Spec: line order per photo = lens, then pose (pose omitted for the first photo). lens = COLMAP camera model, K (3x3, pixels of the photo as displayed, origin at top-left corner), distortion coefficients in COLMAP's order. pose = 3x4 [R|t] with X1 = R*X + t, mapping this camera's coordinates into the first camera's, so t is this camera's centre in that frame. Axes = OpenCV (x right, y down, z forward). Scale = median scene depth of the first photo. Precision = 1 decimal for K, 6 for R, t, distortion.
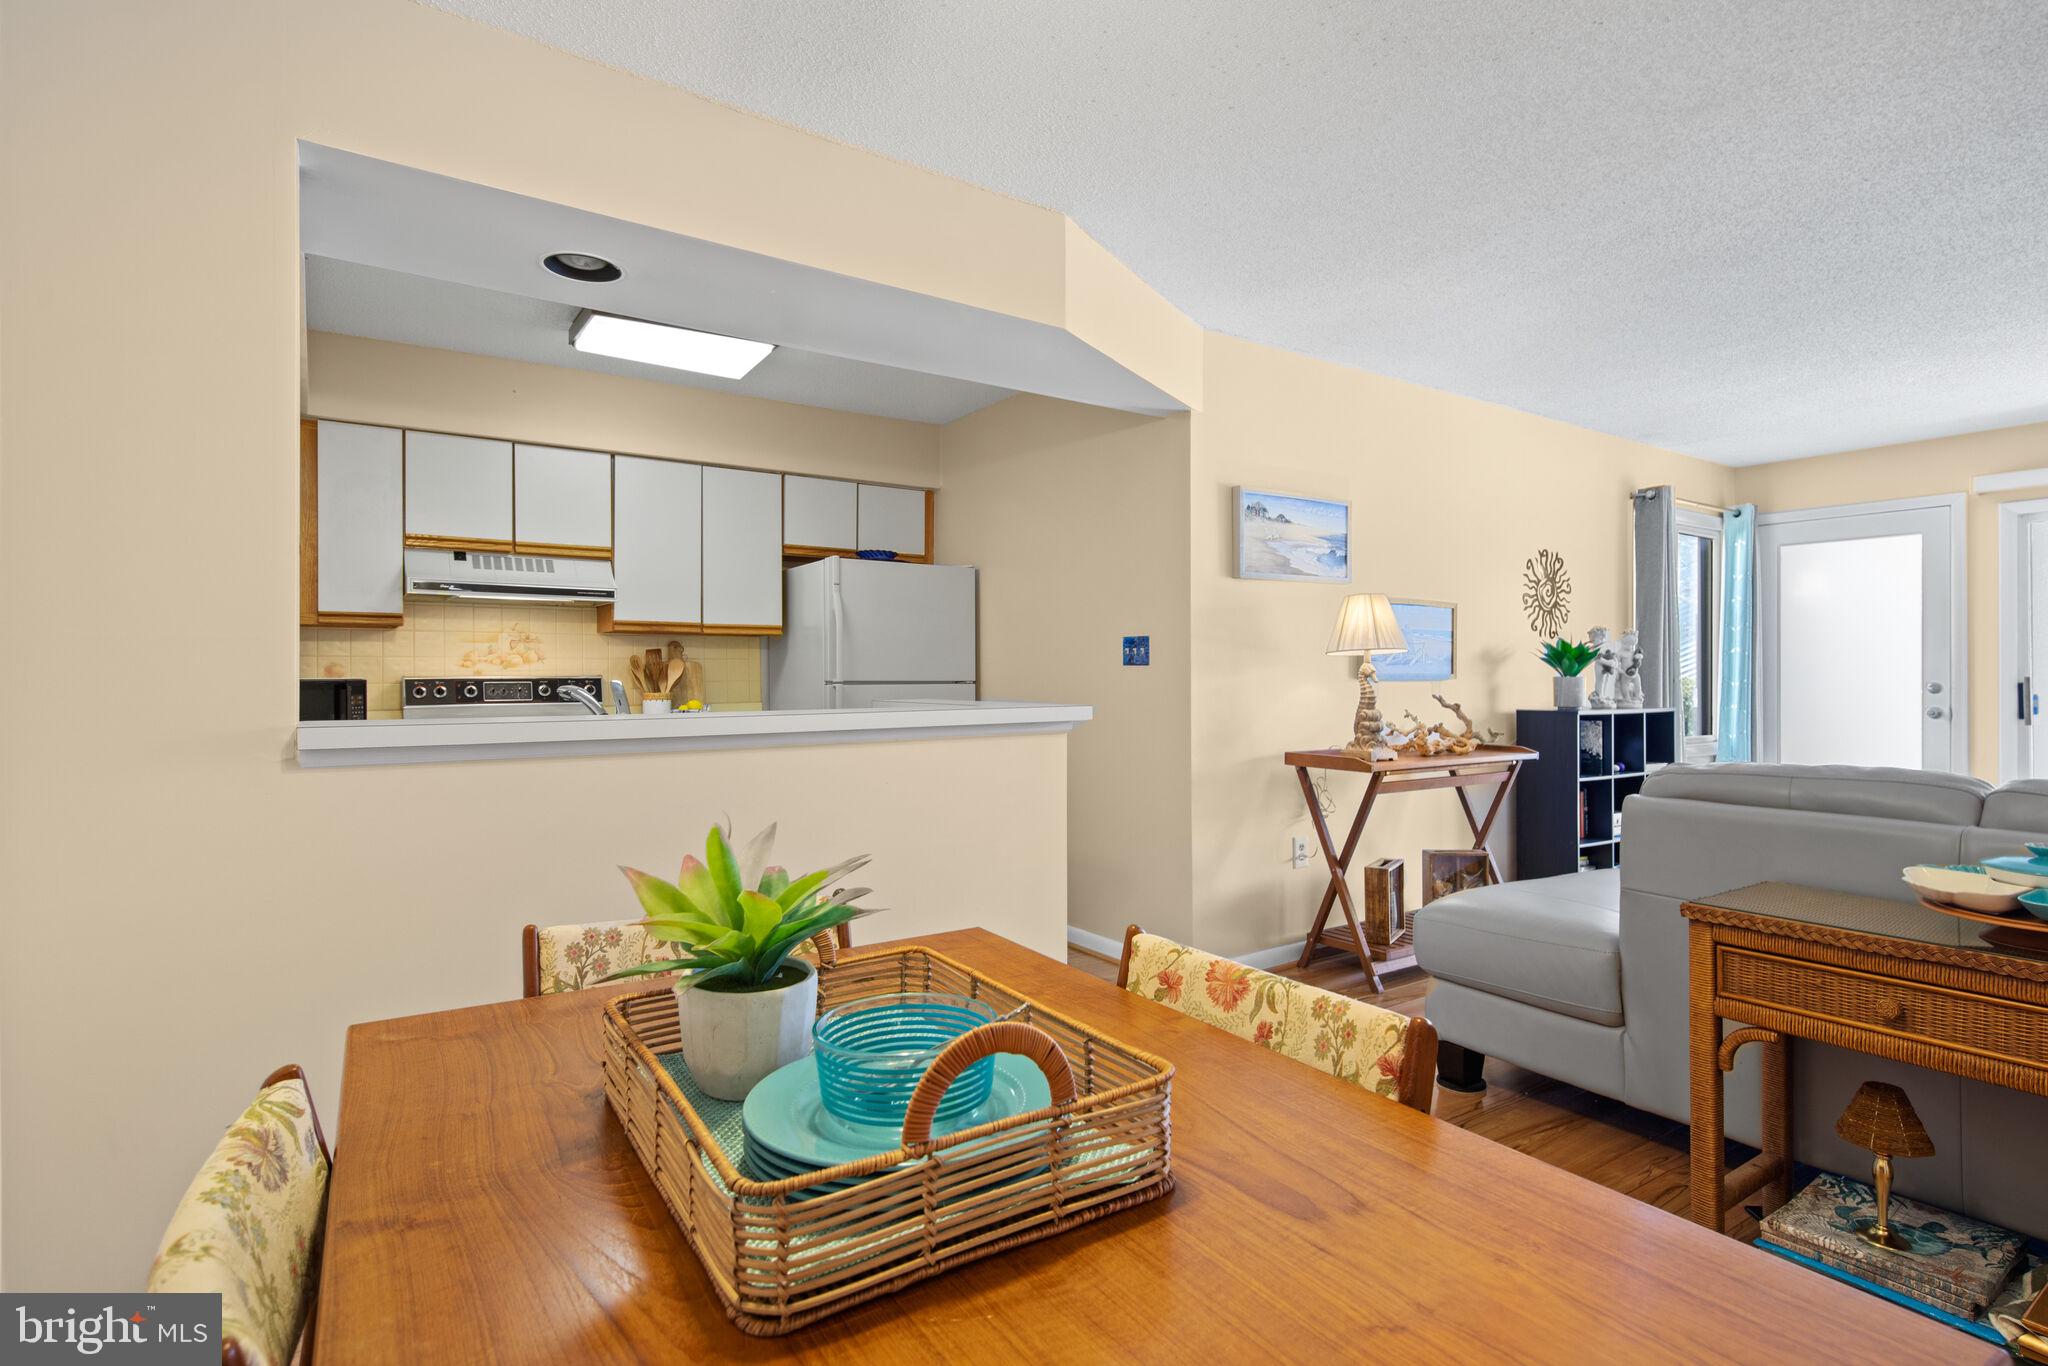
lens RADIAL K [[1008.2, 0, 1027.1], [0, 1008.2, 678.3], [0, 0, 1]] dist [-0.007571, -0.001551]
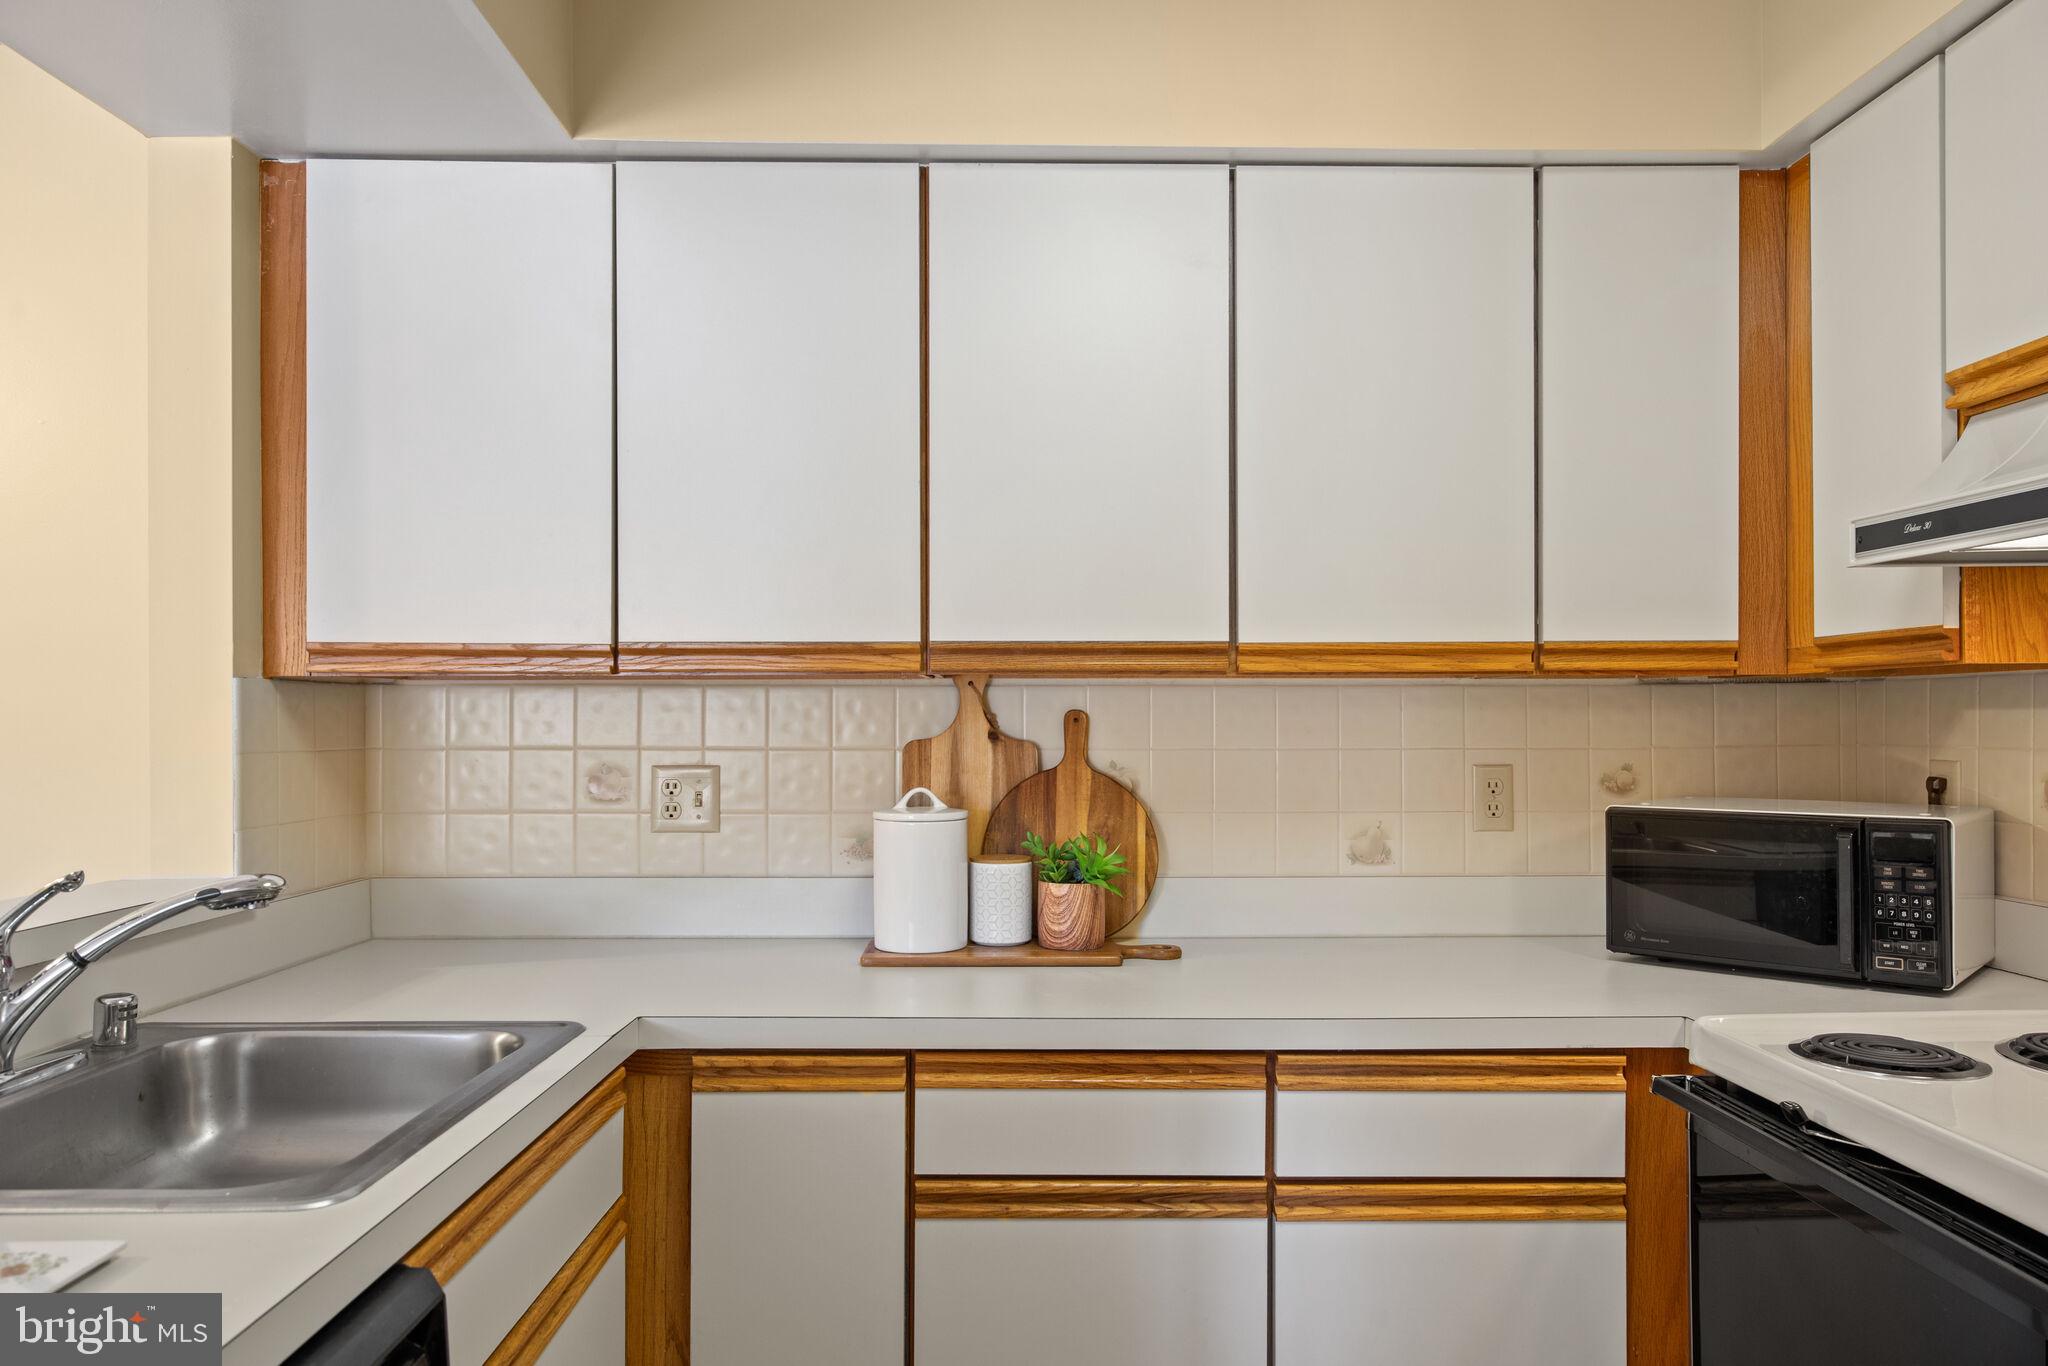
lens RADIAL K [[1350.3, 0, 1019.4], [0, 1350.3, 714.3], [0, 0, 1]] dist [0.002243, 0.002994]
pose [[-0.537816, -0.004914, -0.843048, -0.051895], [-0.002917, 0.999988, -0.003968, -0.017310], [0.843057, 0.000325, -0.537824, 0.515221]]
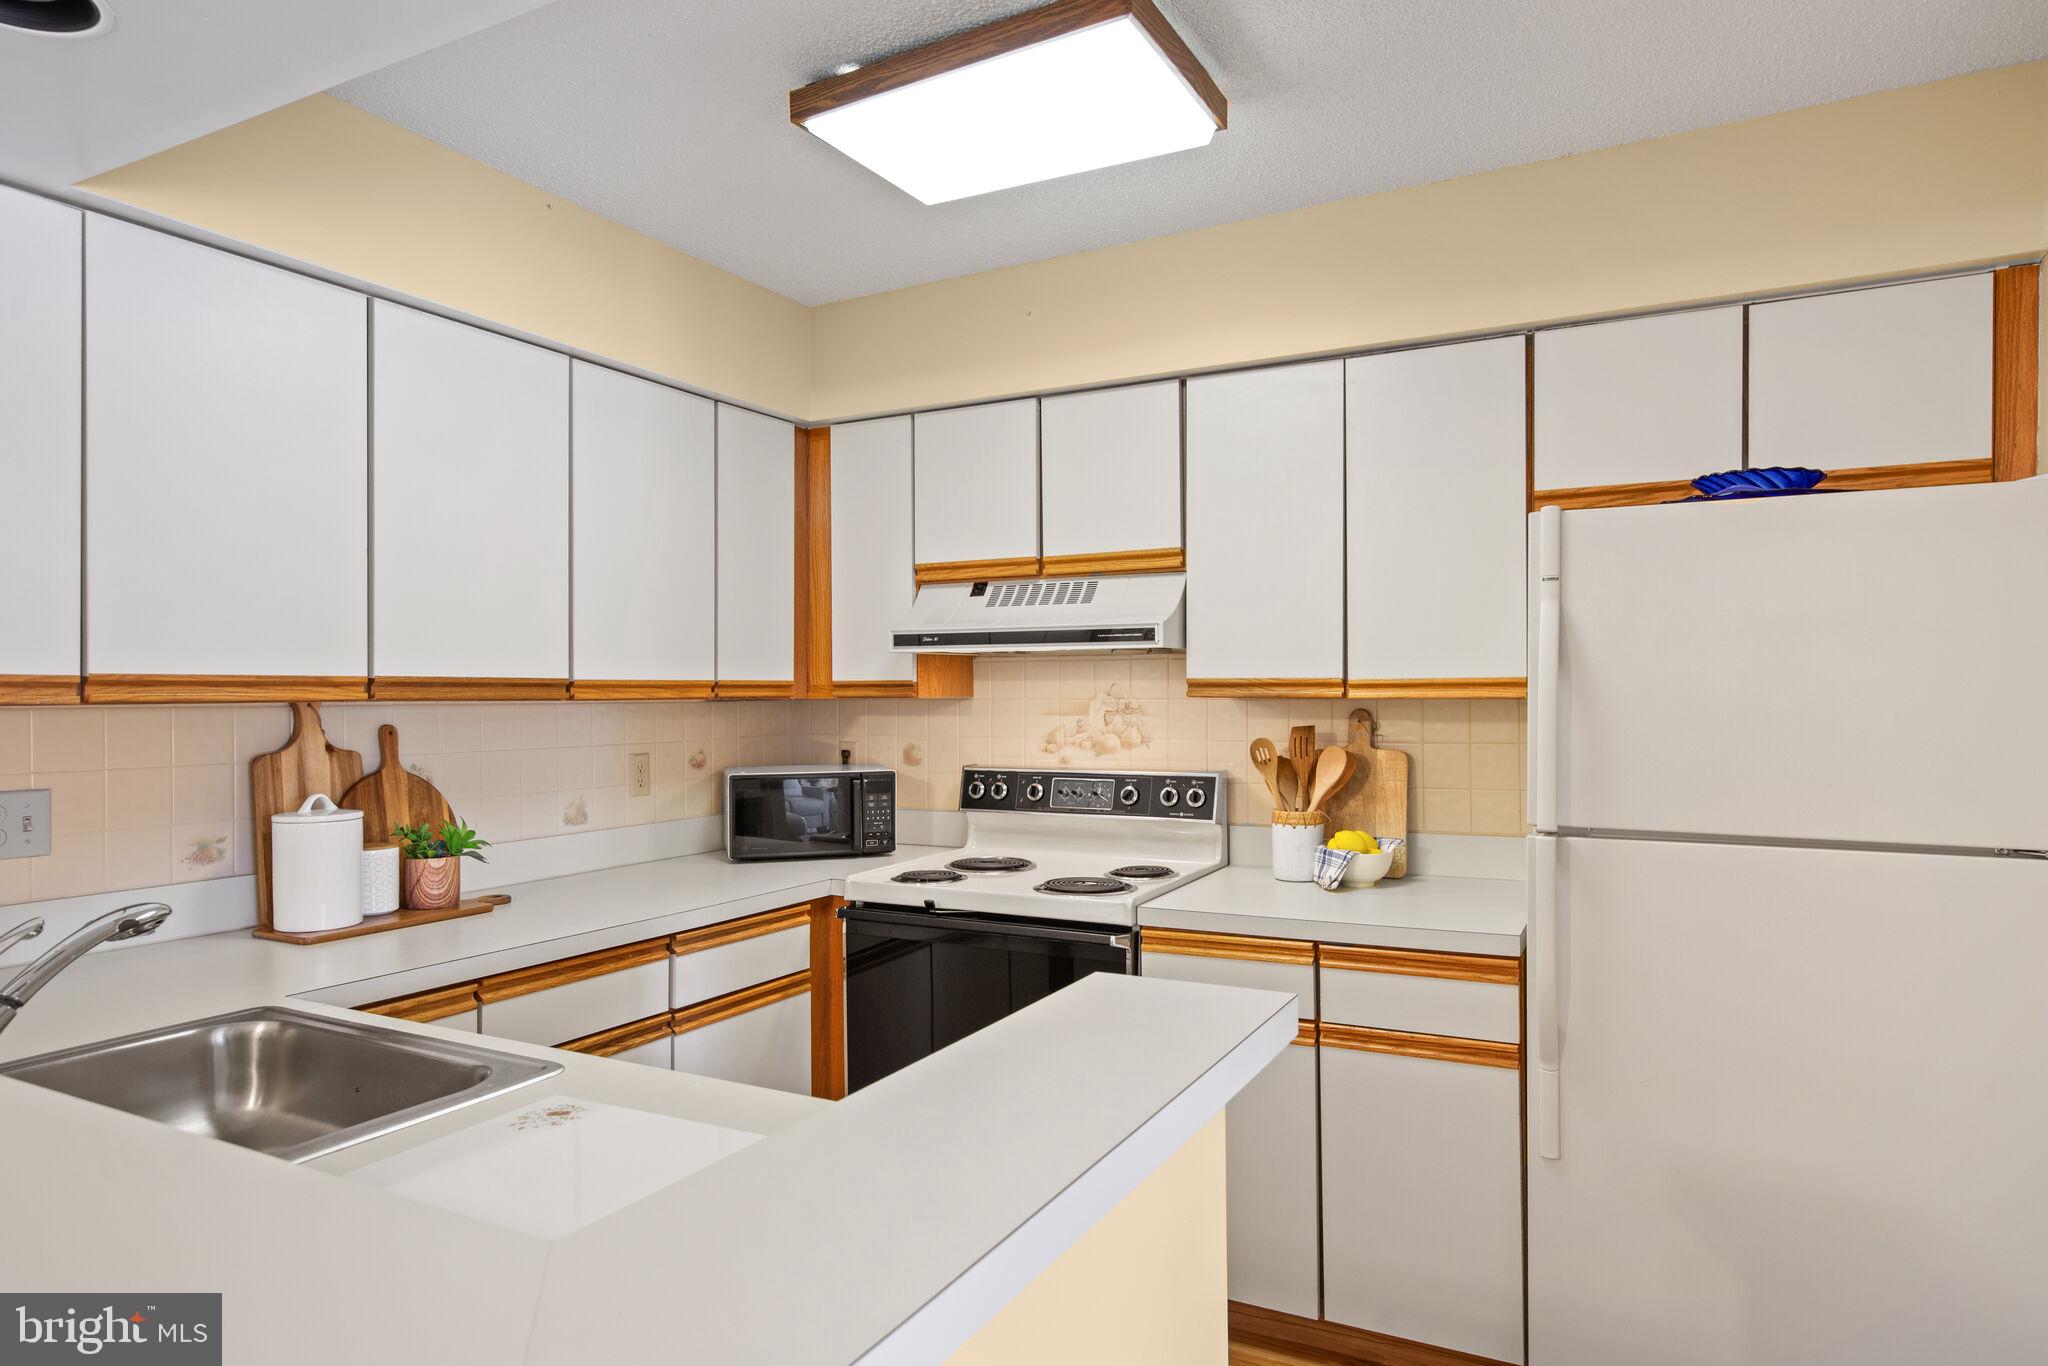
lens RADIAL K [[1212.2, 0, 1026.7], [0, 1212.2, 695.0], [0, 0, 1]] dist [0.005185, 0.000854]
pose [[0.469710, -0.002206, -0.882818, 0.080005], [0.001424, 0.999997, -0.001741, -0.027555], [0.882820, -0.000439, 0.469711, 0.354538]]
